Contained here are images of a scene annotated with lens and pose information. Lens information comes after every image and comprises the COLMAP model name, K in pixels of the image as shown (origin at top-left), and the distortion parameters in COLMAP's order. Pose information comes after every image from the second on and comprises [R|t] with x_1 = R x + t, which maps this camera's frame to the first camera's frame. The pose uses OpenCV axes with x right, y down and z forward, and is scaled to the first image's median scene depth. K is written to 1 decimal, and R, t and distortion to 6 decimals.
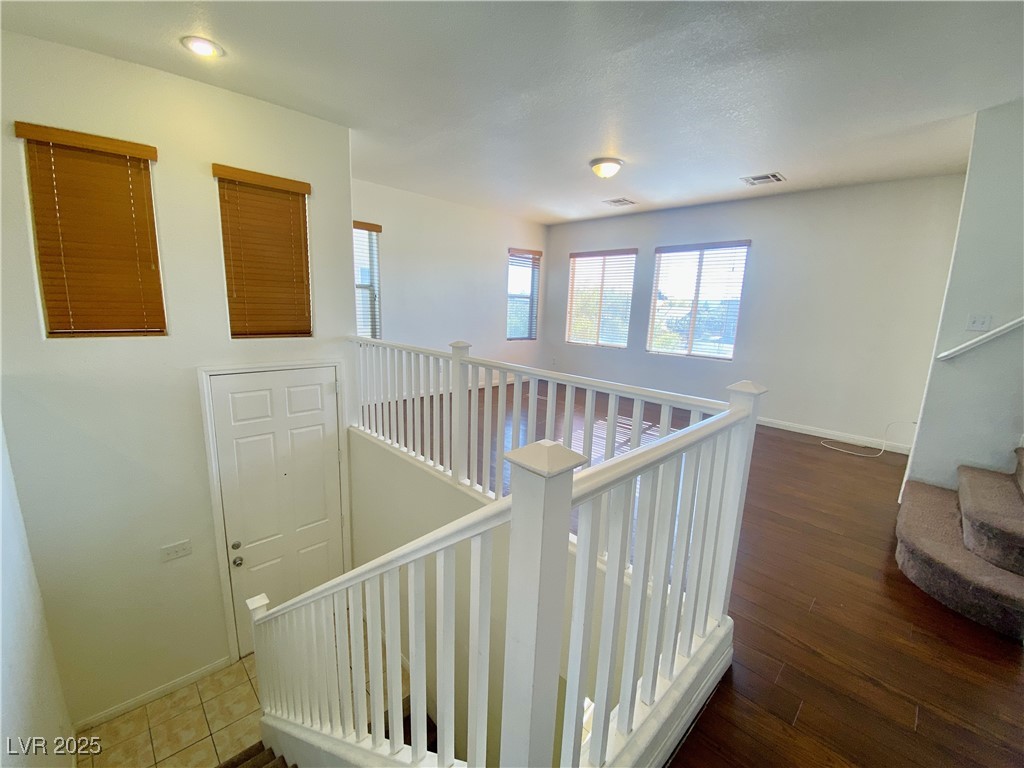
lens RADIAL K [[416.2, 0, 510.7], [0, 416.2, 383.2], [0, 0, 1]] dist [0.026779, -0.019161]
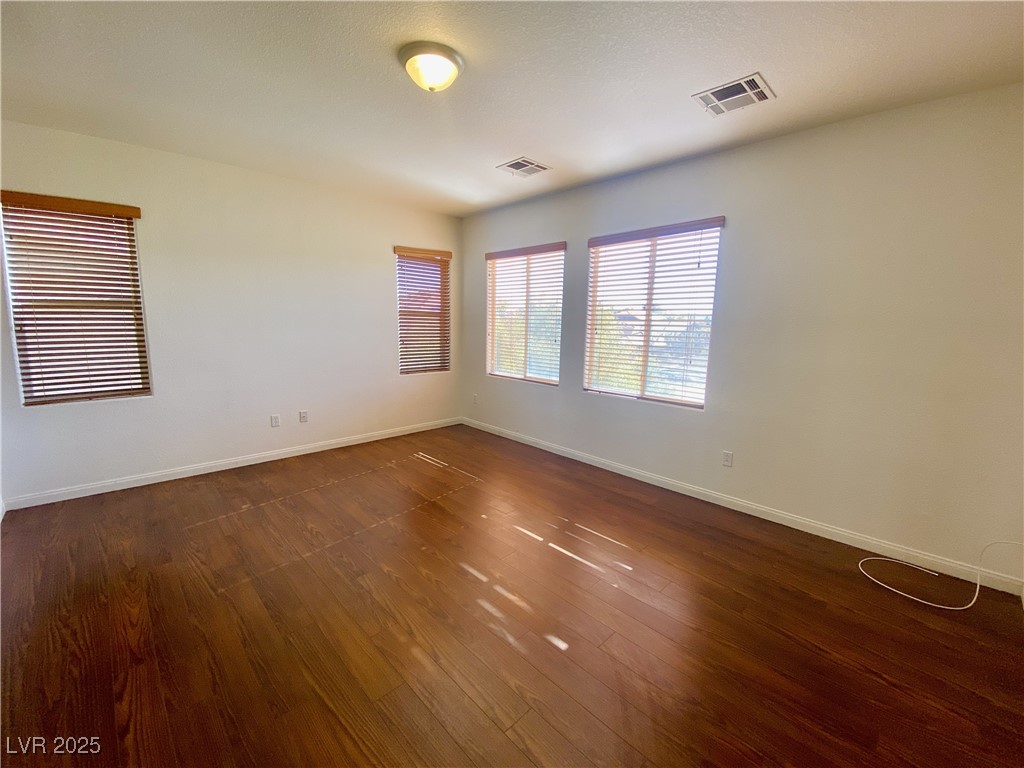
lens RADIAL K [[413.0, 0, 512.0], [0, 413.0, 384.0], [0, 0, 1]] dist [0.014930, -0.000019]
pose [[0.999819, -0.009656, -0.016416, 0.218056], [0.008995, 0.999163, -0.039896, -0.060118], [0.016787, 0.039742, 0.999069, 0.319335]]
